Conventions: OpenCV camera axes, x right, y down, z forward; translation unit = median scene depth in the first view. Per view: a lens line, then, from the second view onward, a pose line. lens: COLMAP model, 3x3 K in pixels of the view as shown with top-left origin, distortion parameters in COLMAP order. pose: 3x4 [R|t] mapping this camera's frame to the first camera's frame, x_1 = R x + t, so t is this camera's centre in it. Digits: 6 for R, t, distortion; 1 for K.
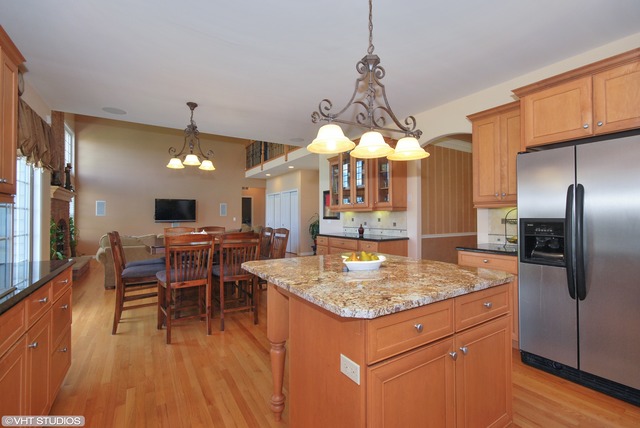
lens RADIAL K [[284.3, 0, 318.1], [0, 284.3, 213.9], [0, 0, 1]] dist [-0.003497, -0.000456]
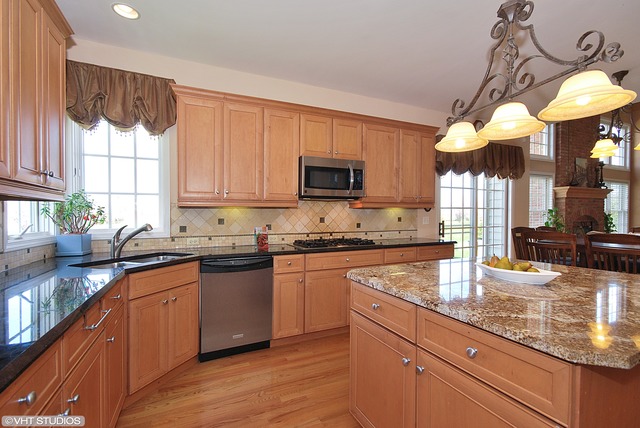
lens RADIAL K [[284.3, 0, 320.6], [0, 284.3, 215.0], [0, 0, 1]] dist [-0.003497, -0.000456]
pose [[-0.128168, -0.000480, -0.991752, 1.500359], [0.015622, 0.999875, -0.002503, 0.008890], [0.991629, -0.015814, -0.128145, 0.875394]]
